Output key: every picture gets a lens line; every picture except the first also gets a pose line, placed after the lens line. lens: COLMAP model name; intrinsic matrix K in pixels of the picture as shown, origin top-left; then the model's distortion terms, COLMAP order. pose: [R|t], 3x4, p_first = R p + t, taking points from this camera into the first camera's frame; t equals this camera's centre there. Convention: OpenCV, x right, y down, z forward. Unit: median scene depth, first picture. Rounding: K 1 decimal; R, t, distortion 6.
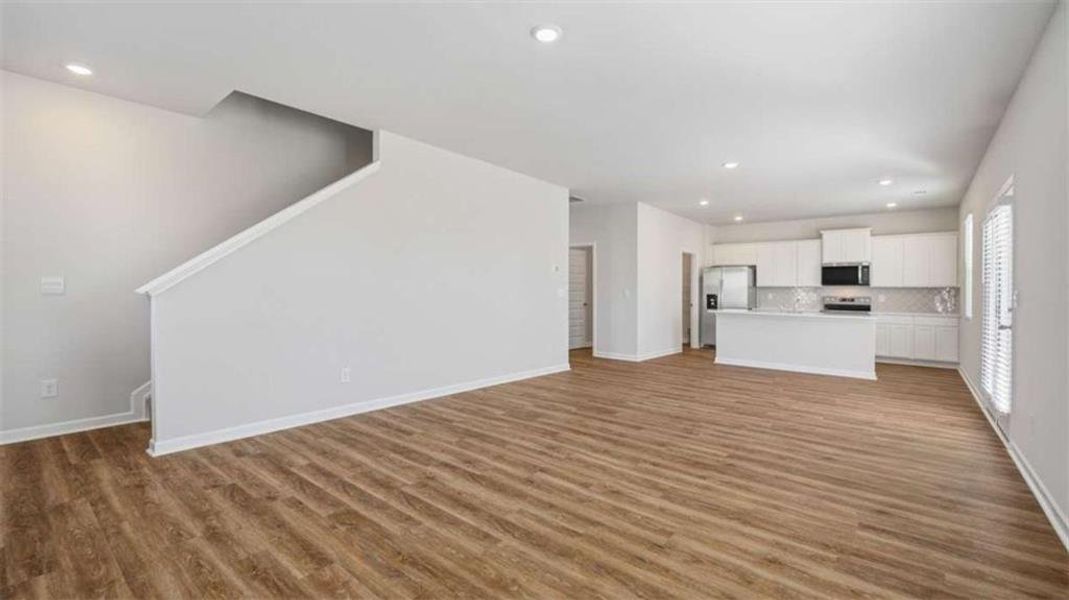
lens RADIAL K [[454.1, 0, 540.6], [0, 454.1, 290.3], [0, 0, 1]] dist [0.000648, -0.000152]
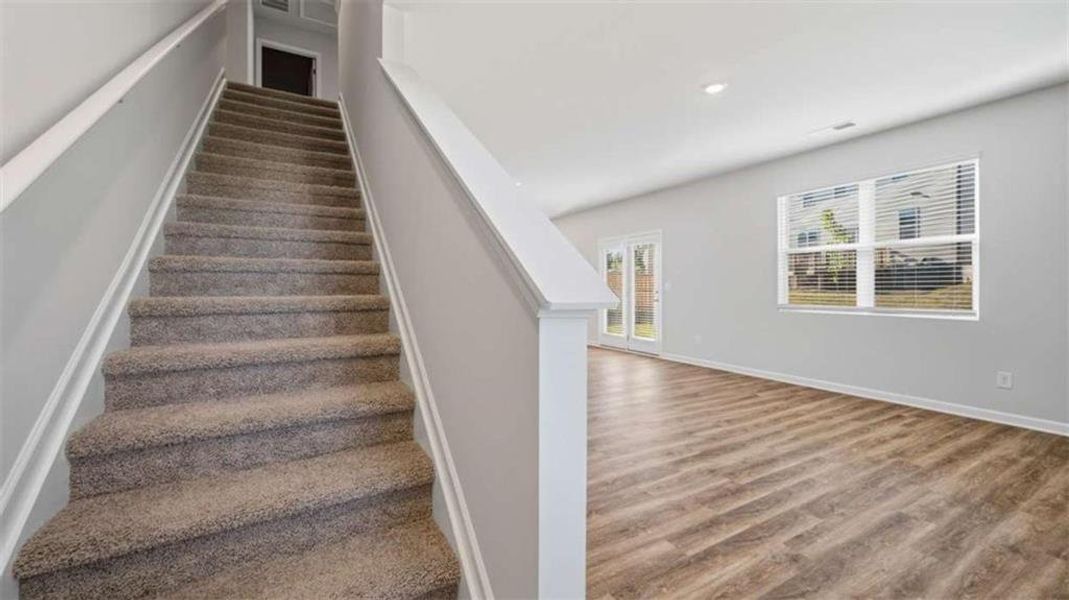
lens RADIAL K [[421.0, 0, 535.9], [0, 421.0, 285.6], [0, 0, 1]] dist [0.000340, 0.000183]
pose [[0.356330, -0.012244, 0.934280, -1.081989], [0.005273, 0.999925, 0.011093, -0.014549], [-0.934345, 0.000974, 0.356368, 0.883071]]
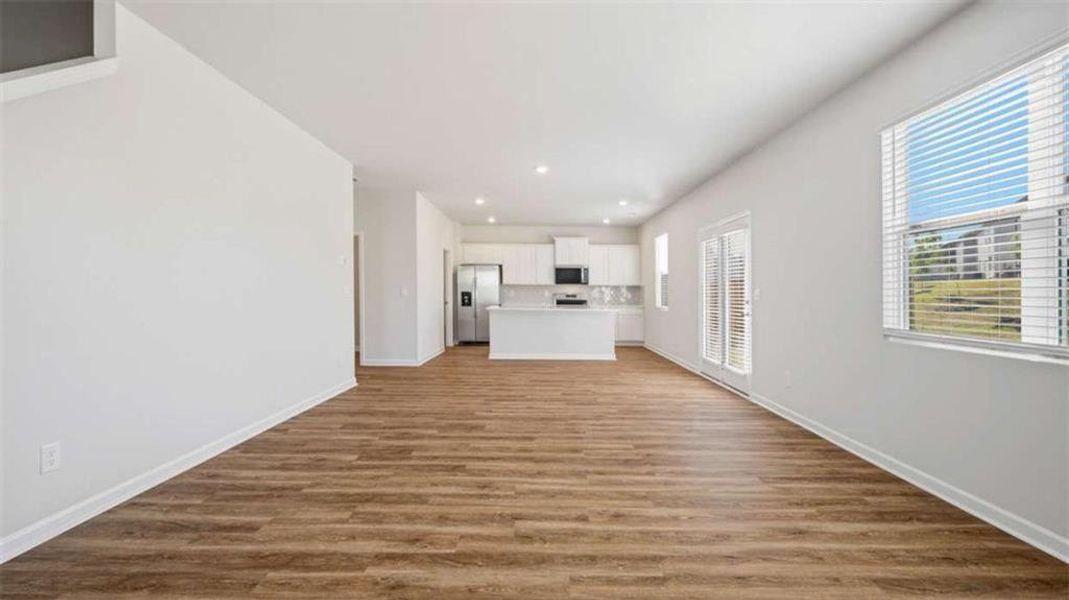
lens RADIAL K [[454.1, 0, 540.6], [0, 454.1, 290.3], [0, 0, 1]] dist [0.000648, -0.000152]
pose [[0.771468, -0.002955, 0.636261, -0.418709], [-0.001507, 0.999978, 0.006472, -0.004220], [-0.636266, -0.005951, 0.771447, 0.328763]]
